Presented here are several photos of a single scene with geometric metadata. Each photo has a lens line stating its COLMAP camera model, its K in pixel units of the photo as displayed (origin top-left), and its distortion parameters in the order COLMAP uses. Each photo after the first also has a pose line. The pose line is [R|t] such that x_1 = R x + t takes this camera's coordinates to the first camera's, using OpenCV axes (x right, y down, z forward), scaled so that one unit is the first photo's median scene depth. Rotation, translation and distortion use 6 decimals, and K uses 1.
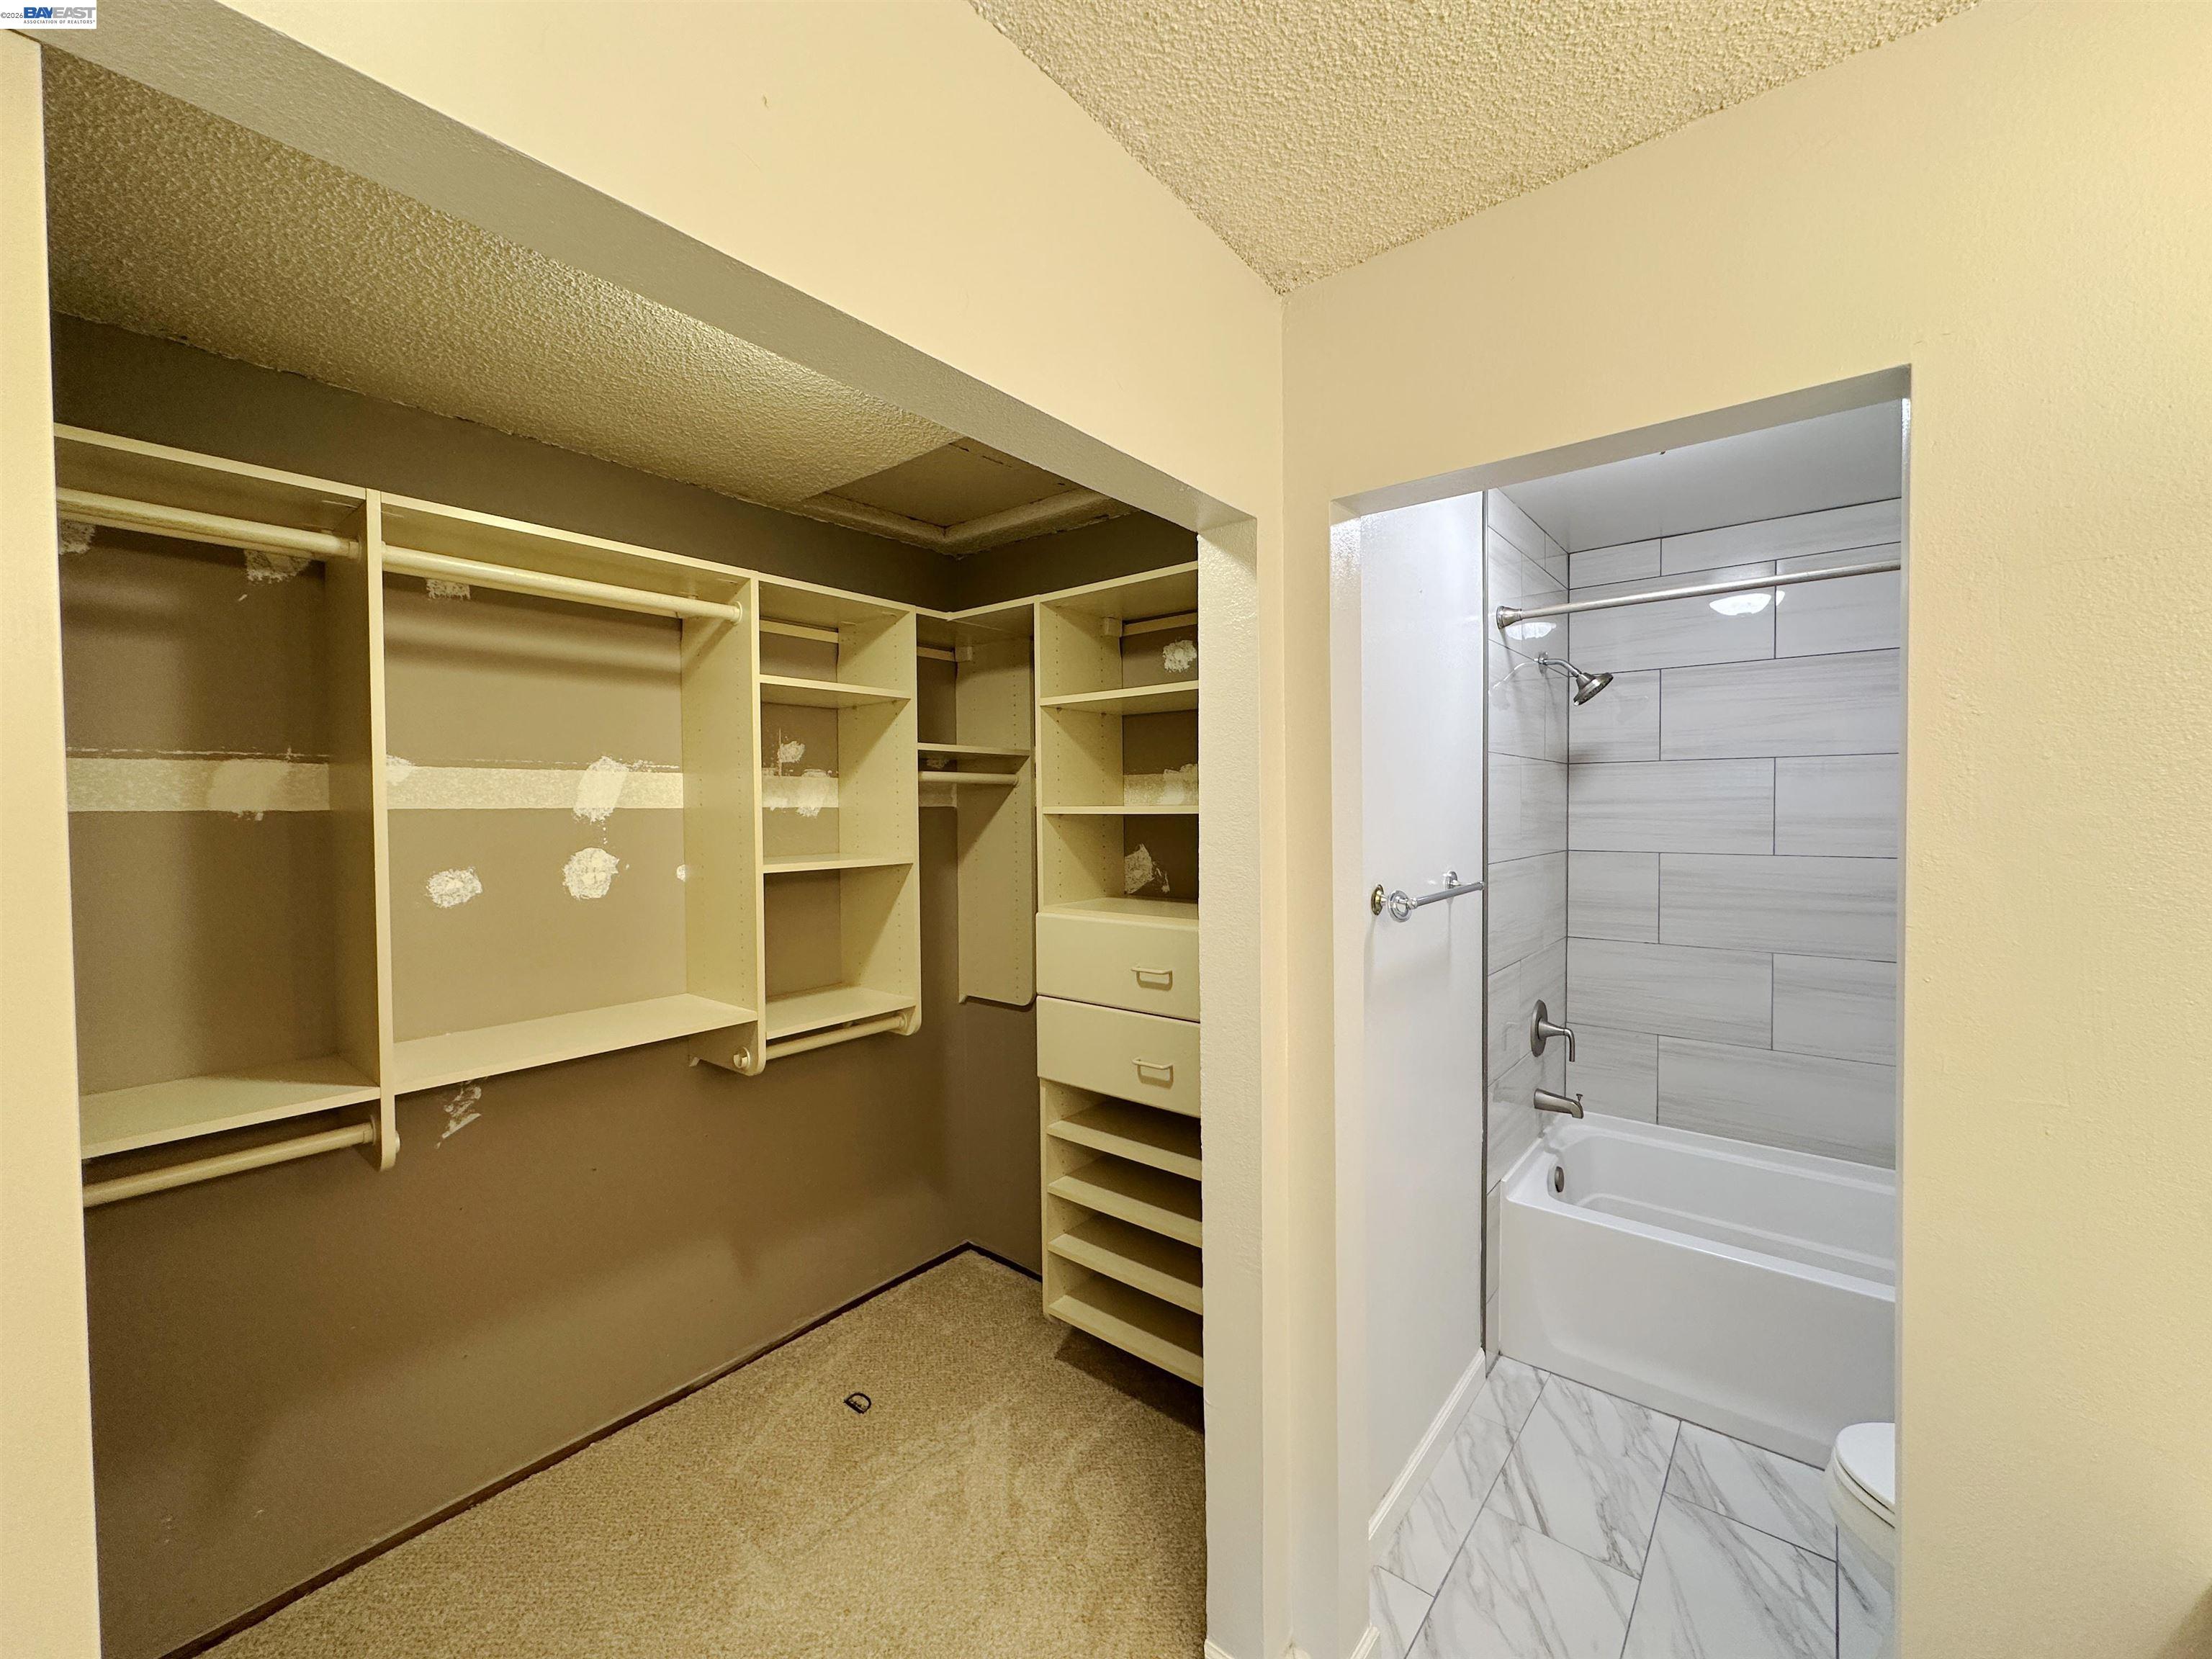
lens RADIAL K [[884.1, 0, 1096.7], [0, 884.1, 828.8], [0, 0, 1]] dist [-0.003533, 0.001209]
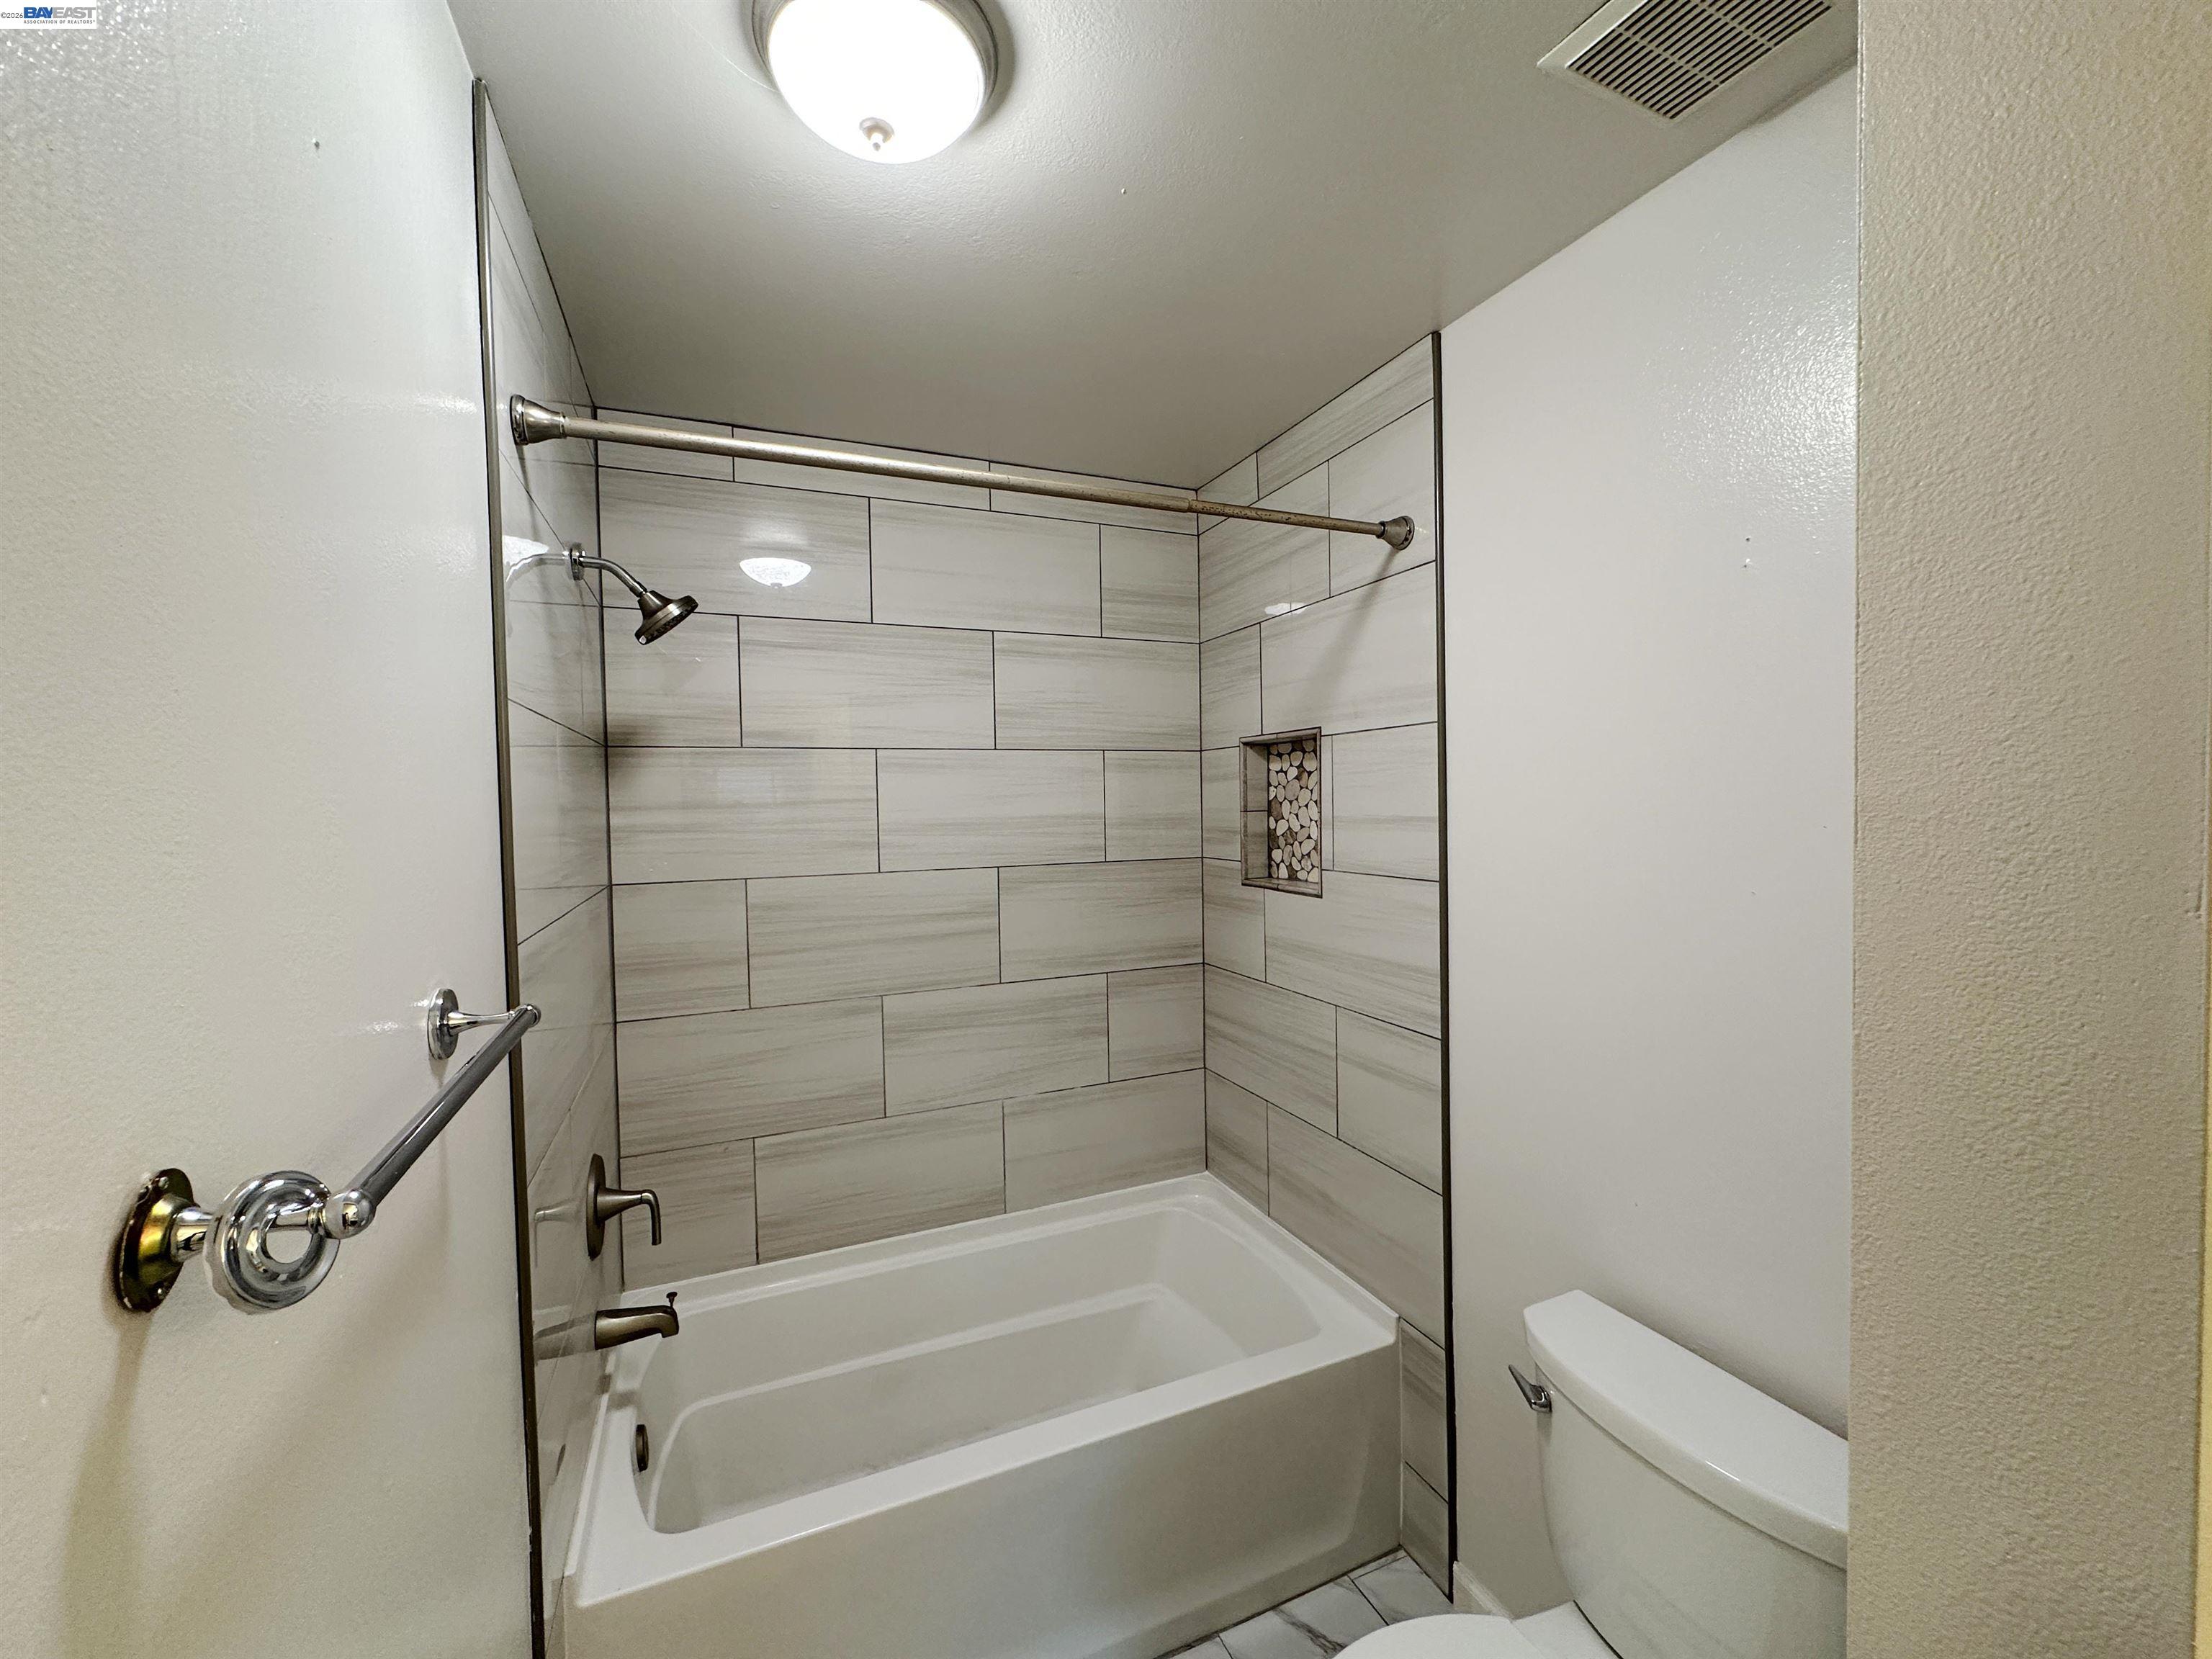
lens RADIAL K [[884.1, 0, 1101.8], [0, 884.1, 824.4], [0, 0, 1]] dist [-0.003533, 0.001209]
pose [[0.459016, -0.026113, 0.888044, 0.169949], [0.036333, 0.999283, 0.010604, -0.015250], [-0.887685, 0.027398, 0.459636, 0.495189]]
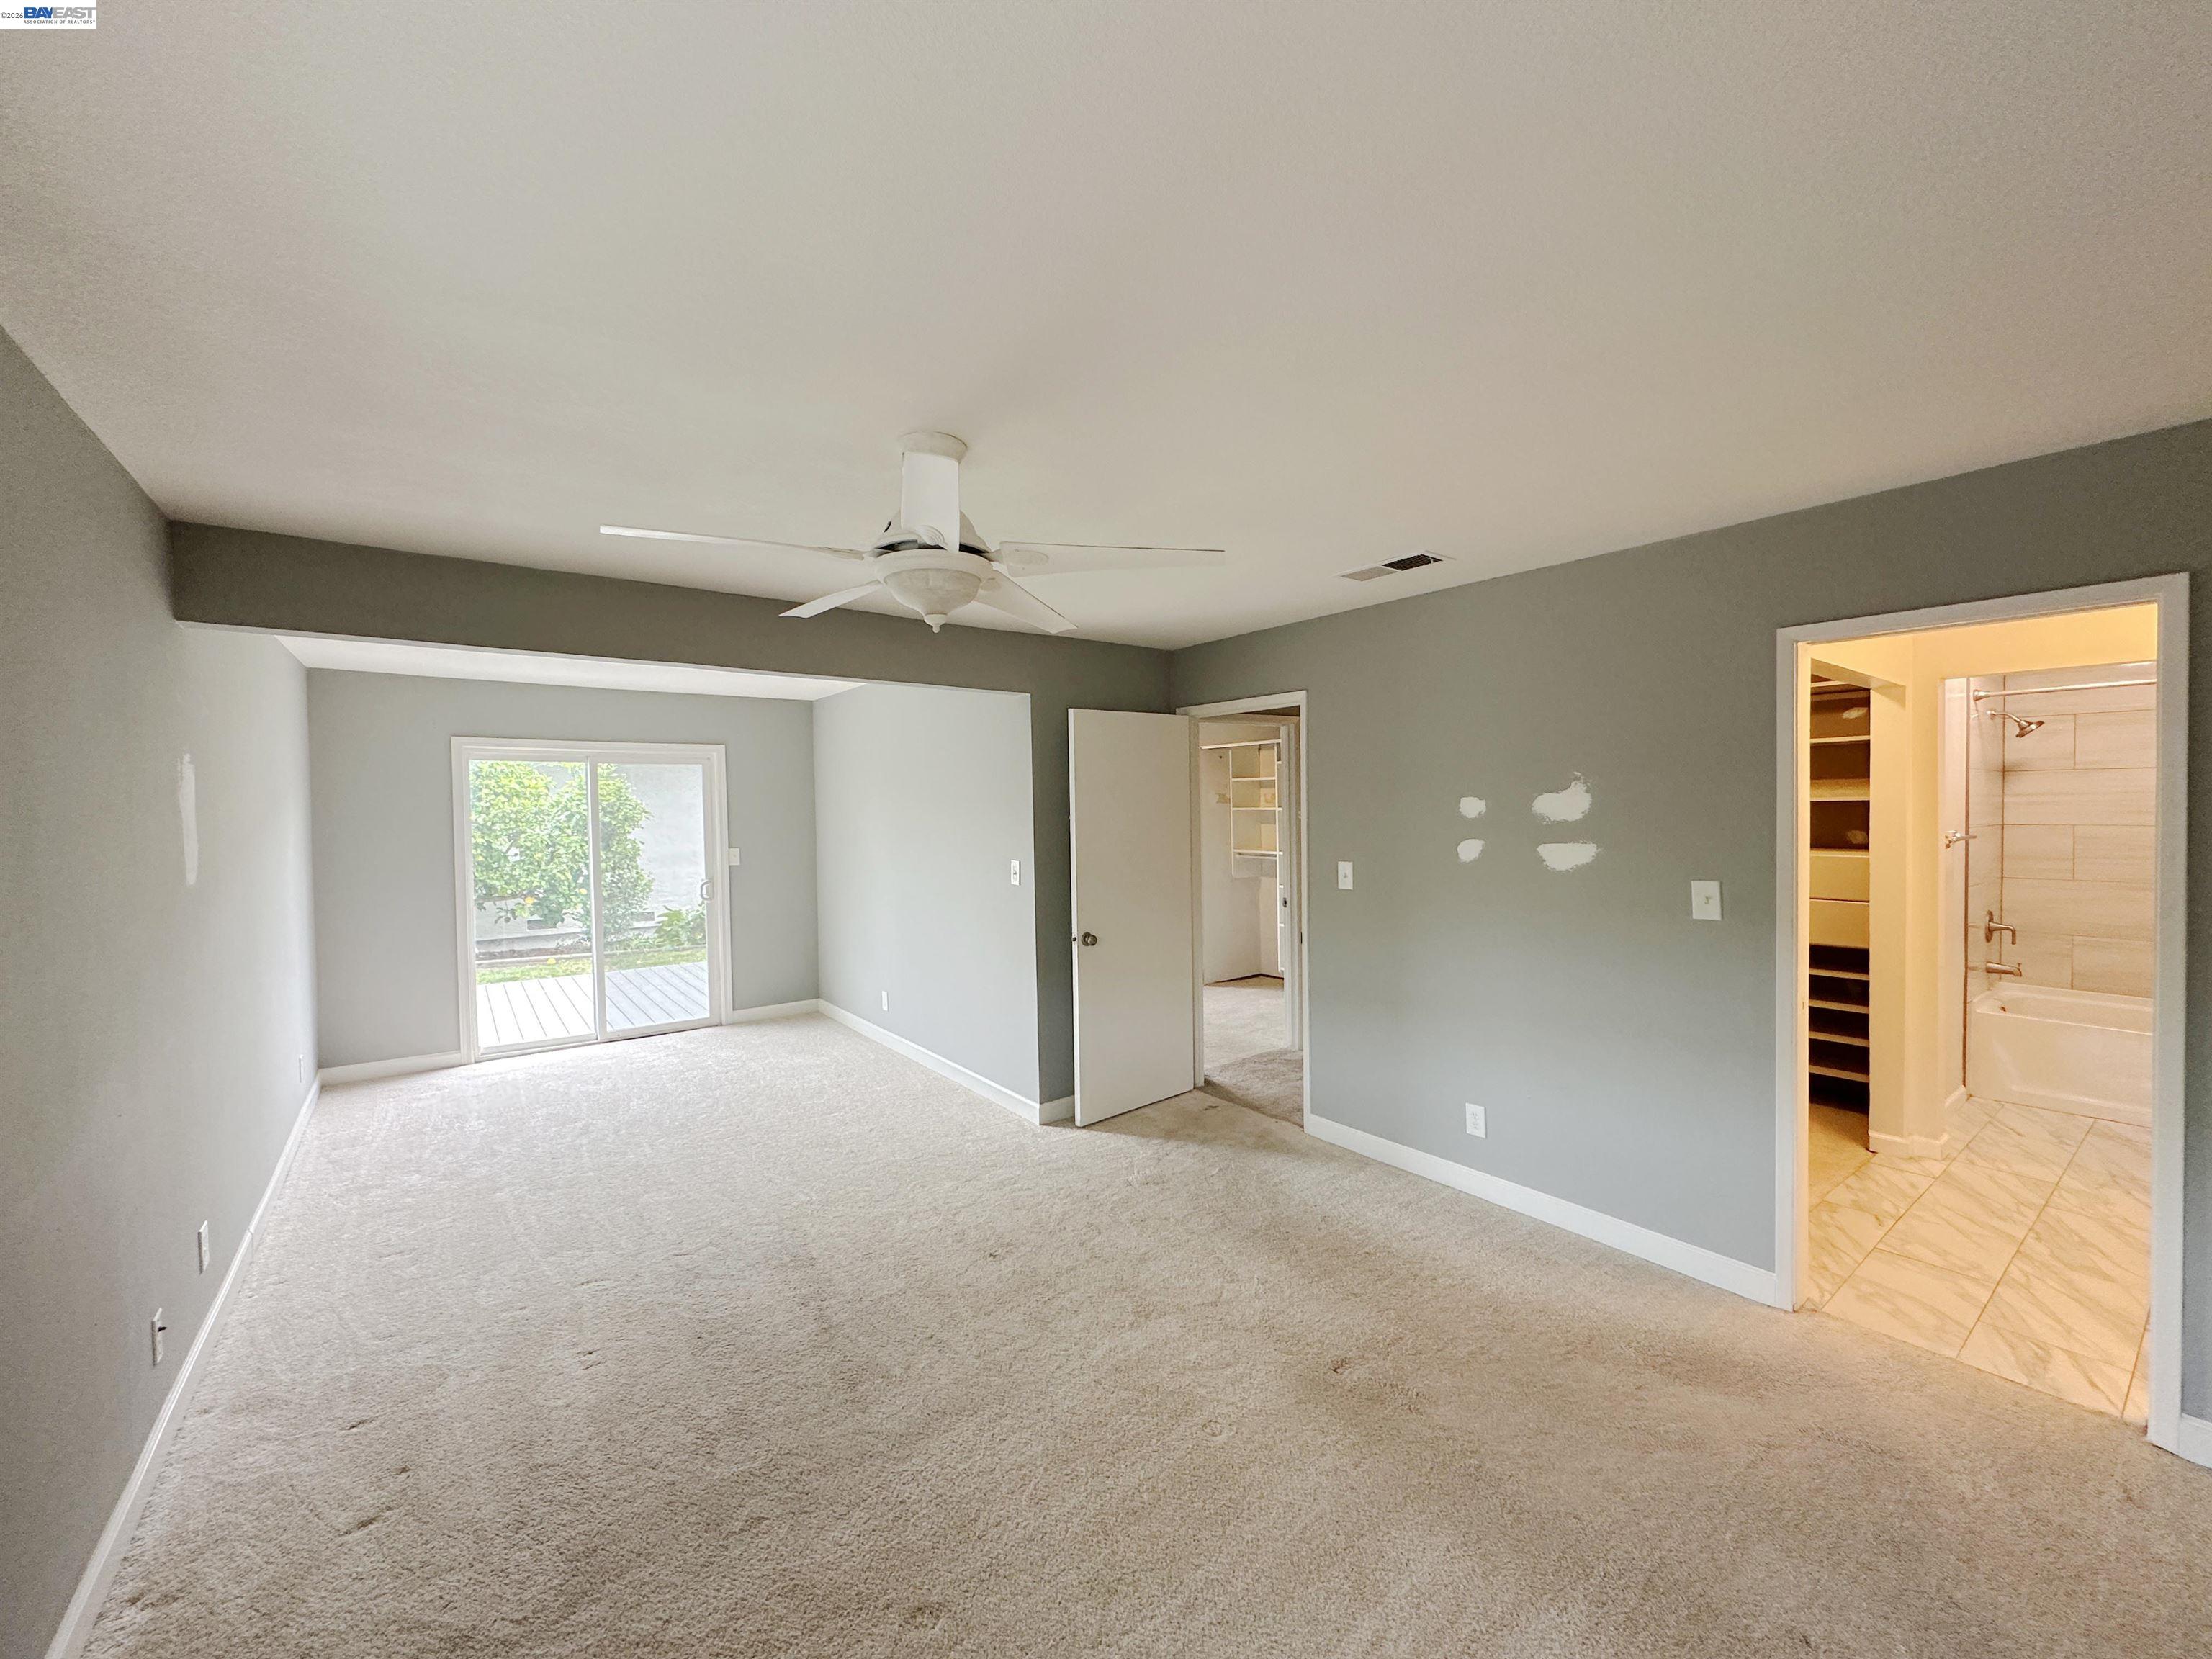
lens RADIAL K [[884.1, 0, 1101.9], [0, 884.1, 832.4], [0, 0, 1]] dist [-0.003533, 0.001209]
pose [[0.972884, 0.000385, -0.231291, -0.876887], [0.000532, 0.999992, 0.003902, 0.039382], [0.231291, -0.003919, 0.972877, -1.198786]]
